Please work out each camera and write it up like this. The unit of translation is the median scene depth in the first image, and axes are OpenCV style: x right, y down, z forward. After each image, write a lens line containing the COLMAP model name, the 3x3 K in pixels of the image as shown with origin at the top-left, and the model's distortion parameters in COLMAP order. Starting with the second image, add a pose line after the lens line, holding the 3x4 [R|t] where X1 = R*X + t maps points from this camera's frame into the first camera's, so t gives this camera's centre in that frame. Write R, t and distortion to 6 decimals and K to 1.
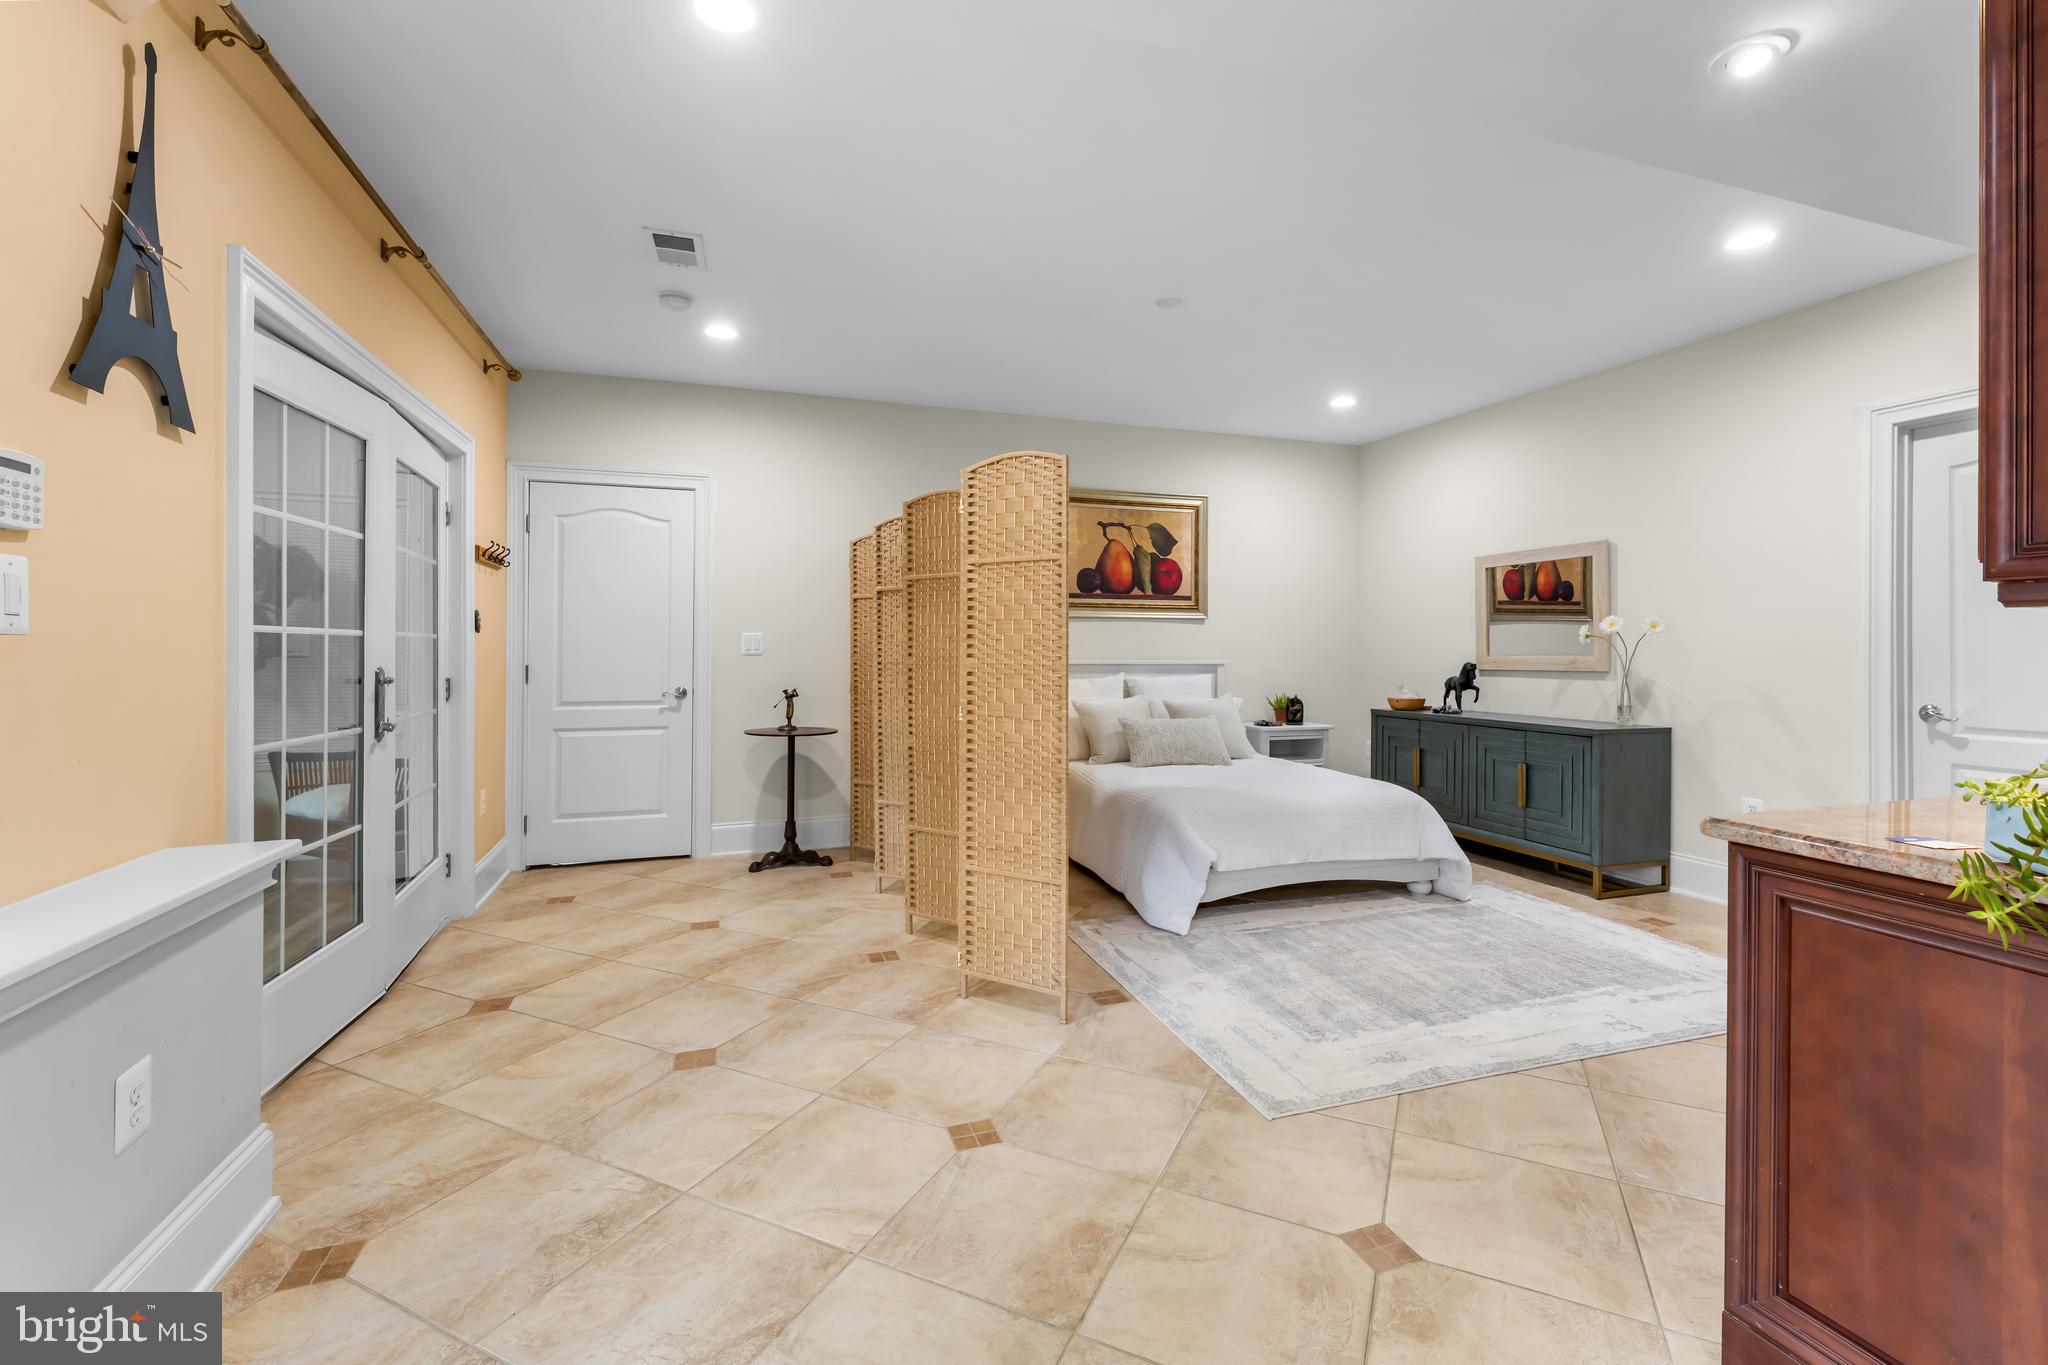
lens RADIAL K [[868.1, 0, 1035.8], [0, 868.1, 646.8], [0, 0, 1]] dist [0.004451, -0.002052]
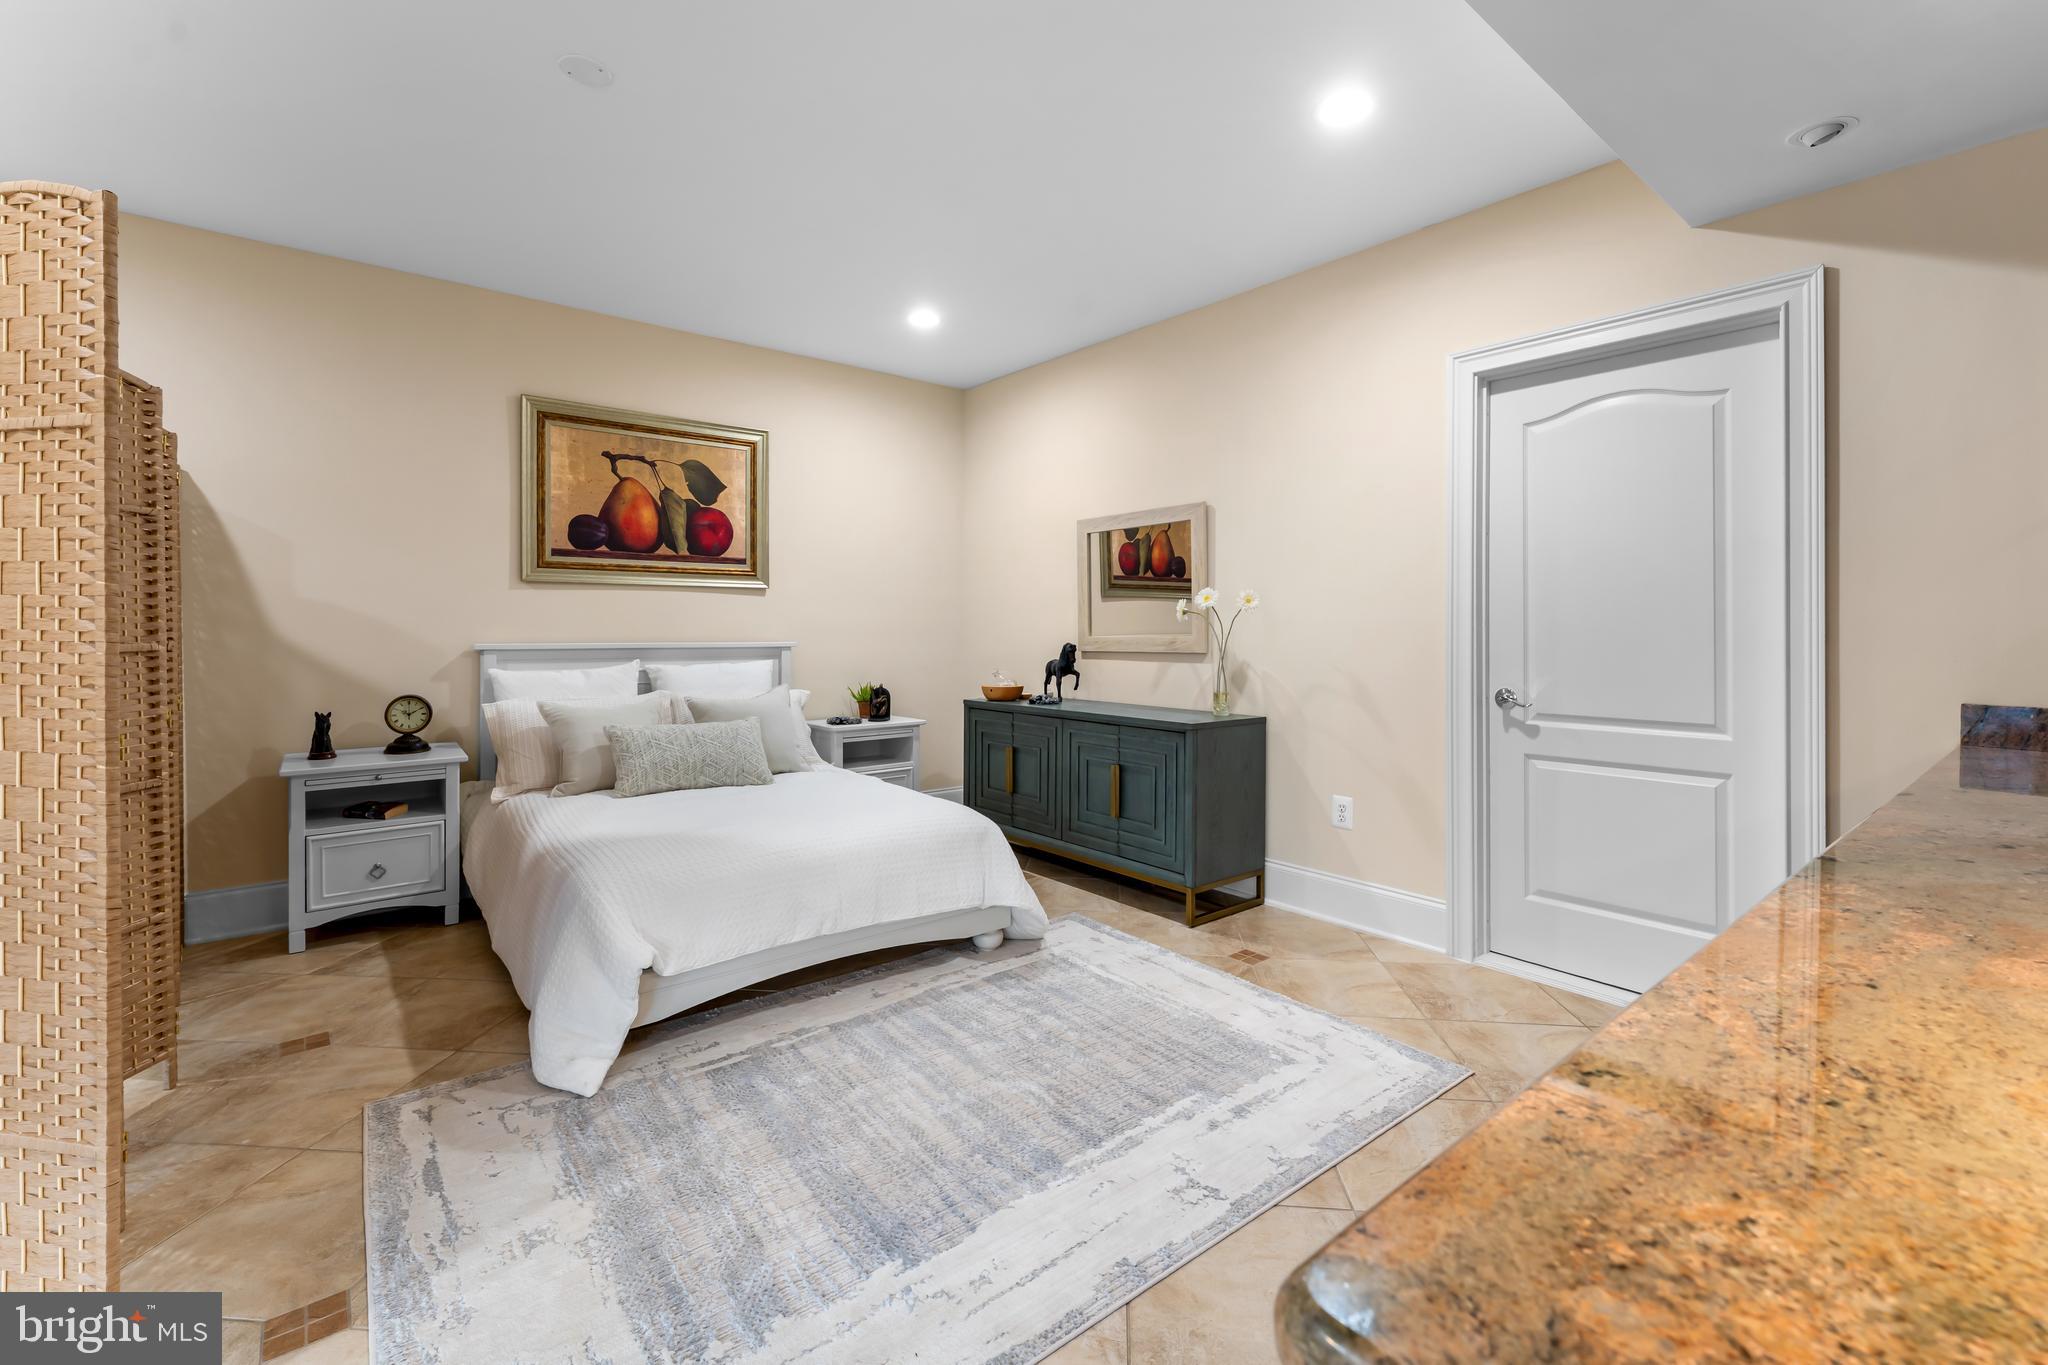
lens RADIAL K [[868.1, 0, 1029.4], [0, 868.1, 625.6], [0, 0, 1]] dist [0.004451, -0.002052]
pose [[0.937870, -0.000072, 0.346986, 0.178199], [-0.000064, 1.000000, 0.000379, 0.000714], [-0.346986, -0.000378, 0.937870, 0.229549]]
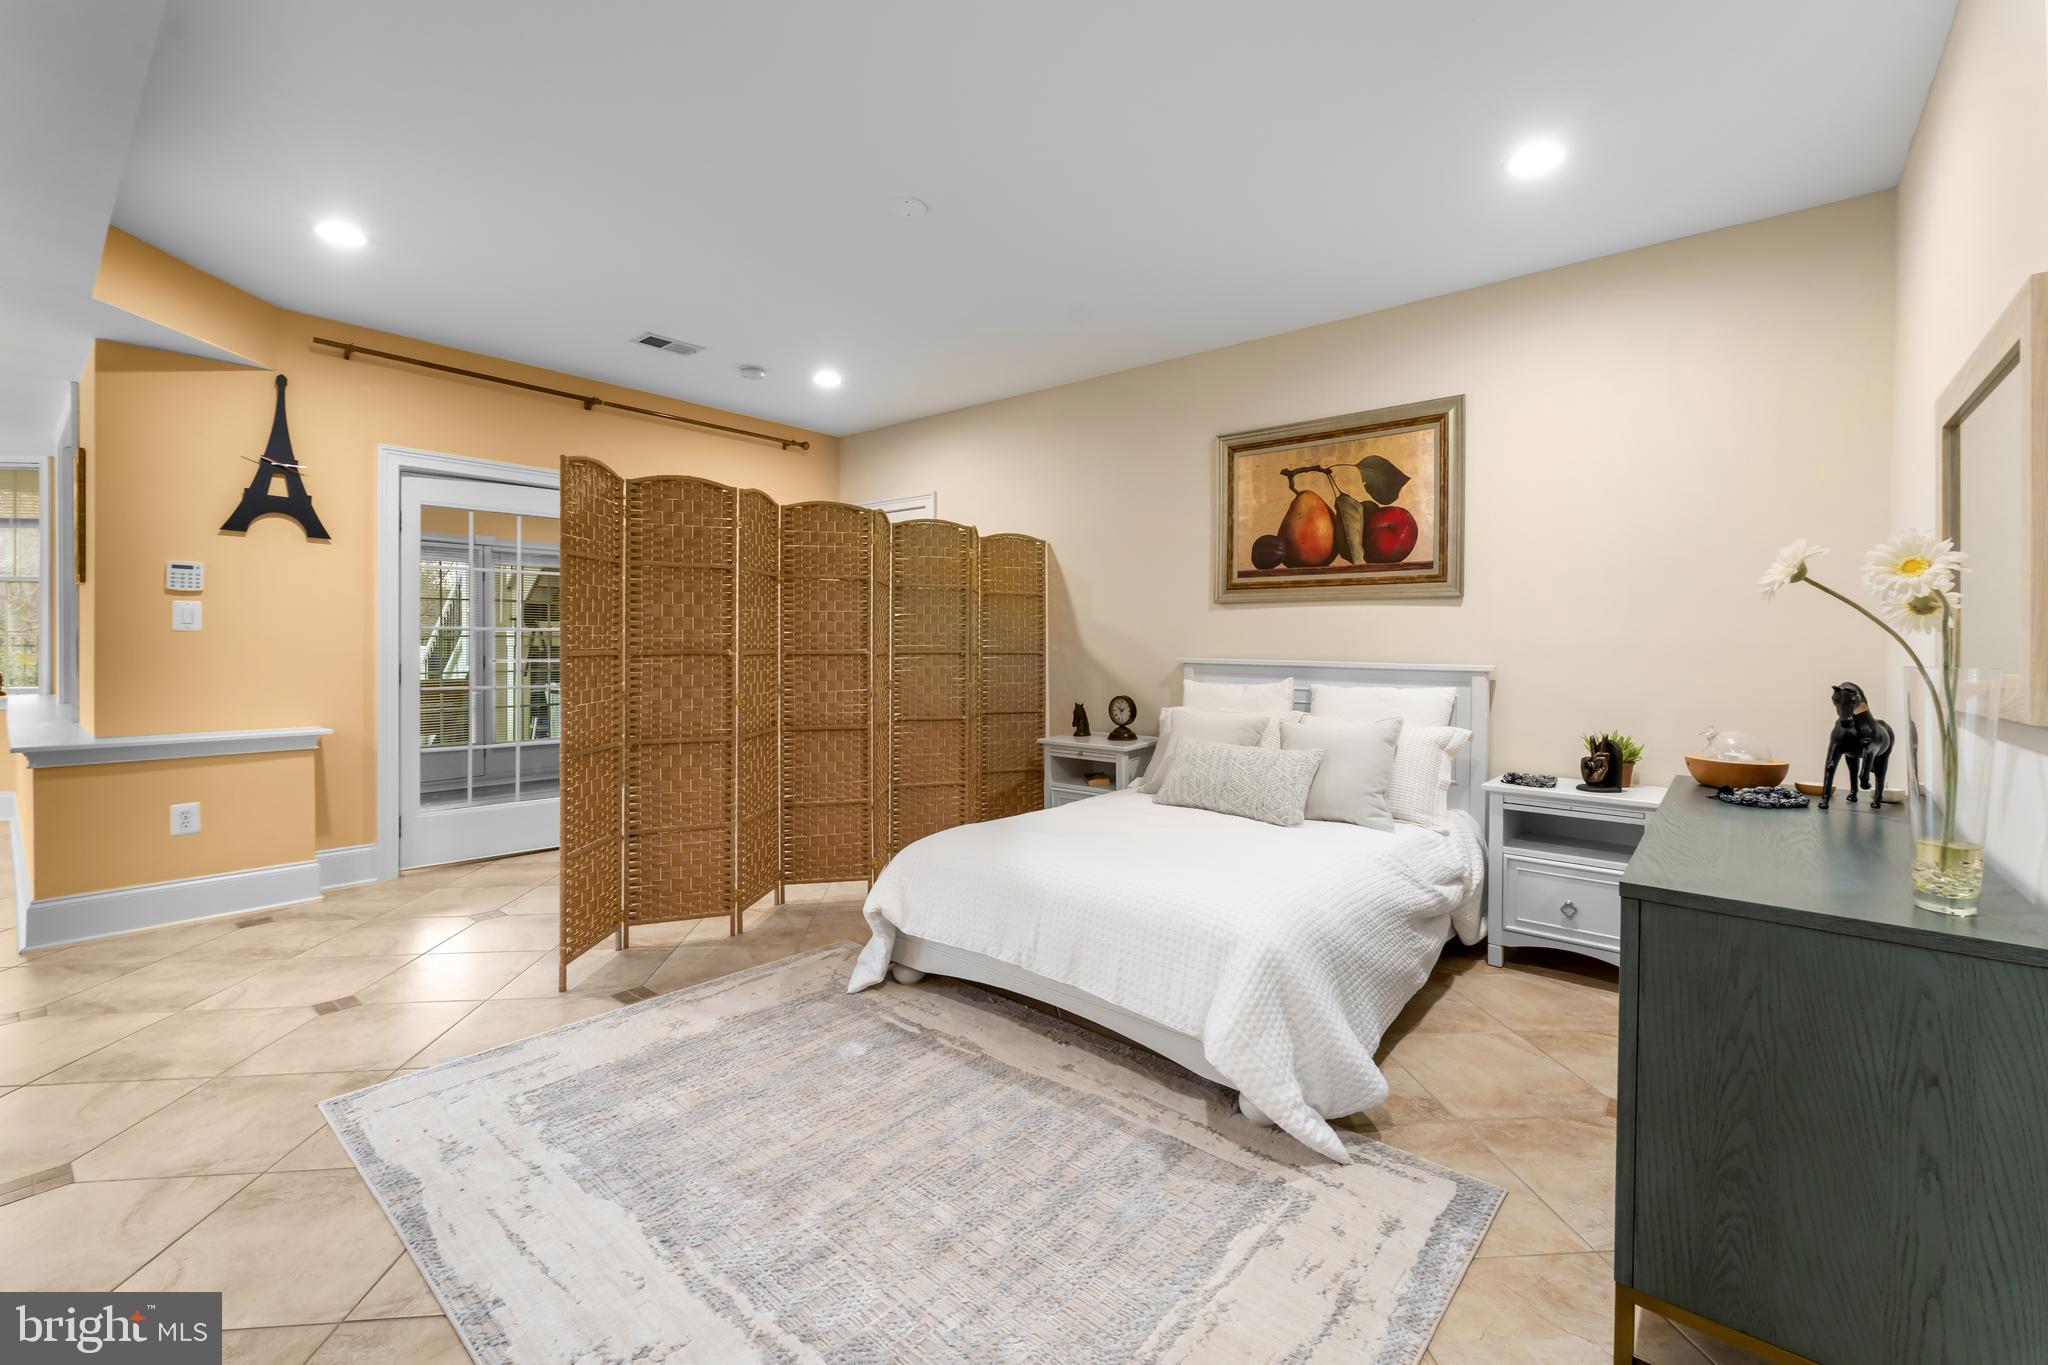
lens RADIAL K [[868.1, 0, 1051.4], [0, 868.1, 646.6], [0, 0, 1]] dist [0.004451, -0.002052]
pose [[0.518917, 0.006582, -0.854799, 0.690653], [-0.005407, 0.999976, 0.004417, 0.002235], [0.854807, 0.002329, 0.518940, 0.529770]]
